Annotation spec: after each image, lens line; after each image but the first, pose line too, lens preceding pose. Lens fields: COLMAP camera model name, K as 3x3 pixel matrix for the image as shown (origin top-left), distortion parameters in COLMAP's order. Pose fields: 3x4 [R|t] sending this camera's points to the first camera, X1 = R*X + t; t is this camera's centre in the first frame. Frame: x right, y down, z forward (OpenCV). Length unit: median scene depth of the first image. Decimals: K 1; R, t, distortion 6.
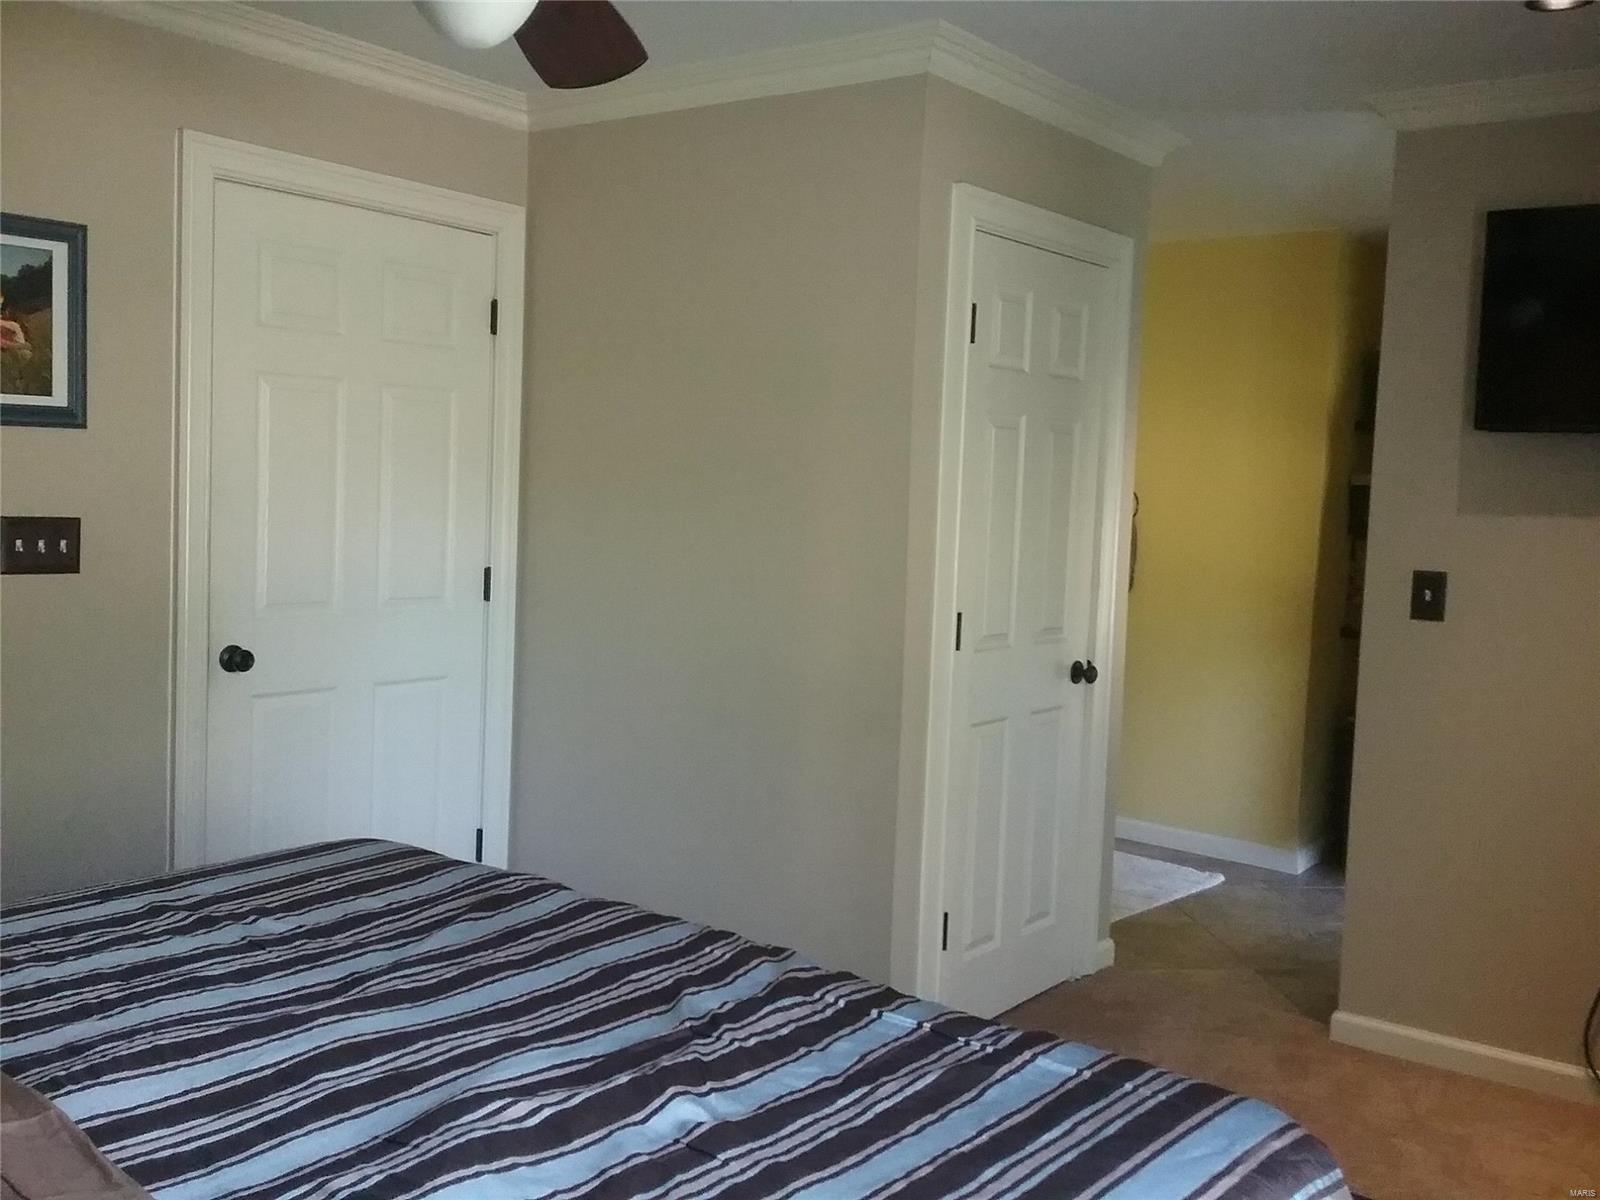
lens RADIAL K [[1459.8, 0, 800.9], [0, 1459.8, 564.4], [0, 0, 1]] dist [0.090338, -0.170713]
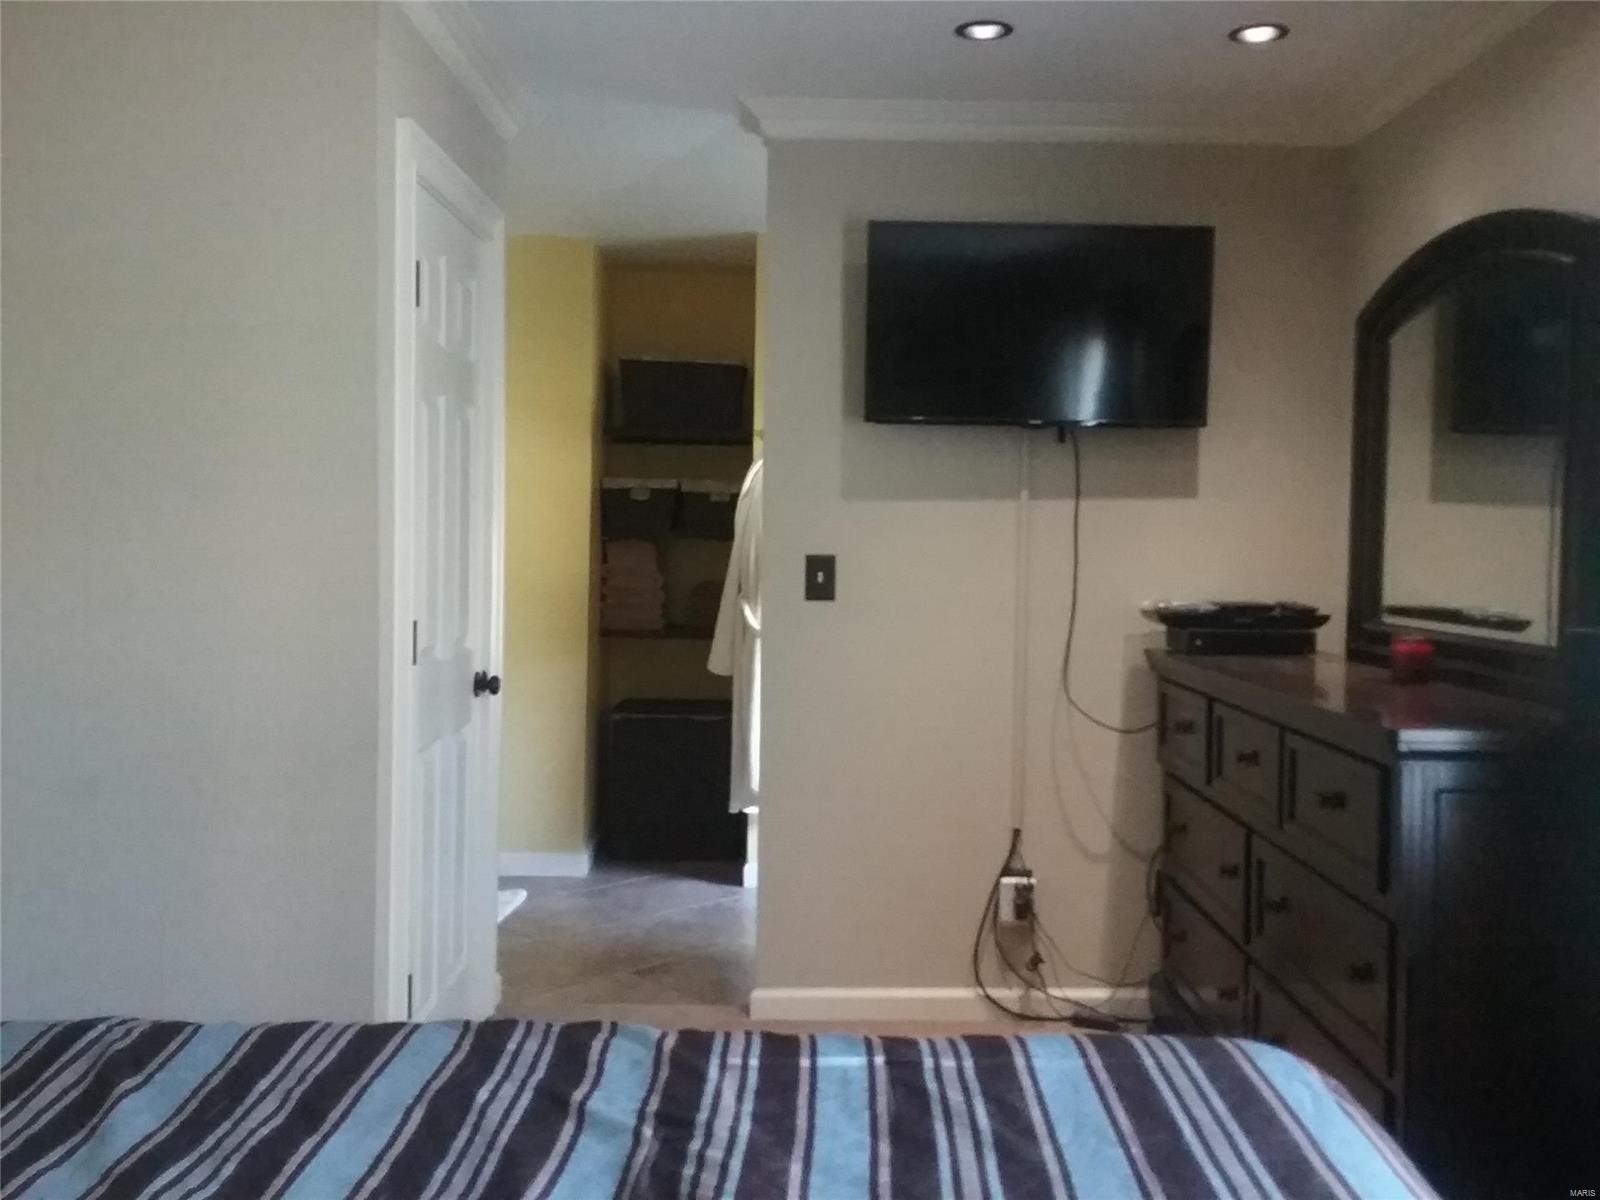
lens RADIAL K [[1459.8, 0, 800.9], [0, 1459.8, 564.4], [0, 0, 1]] dist [0.090338, -0.170713]
pose [[0.782176, -0.039066, 0.621832, -0.252387], [0.052744, 0.998602, -0.003608, 0.015290], [-0.620821, 0.035620, 0.783143, 0.185459]]
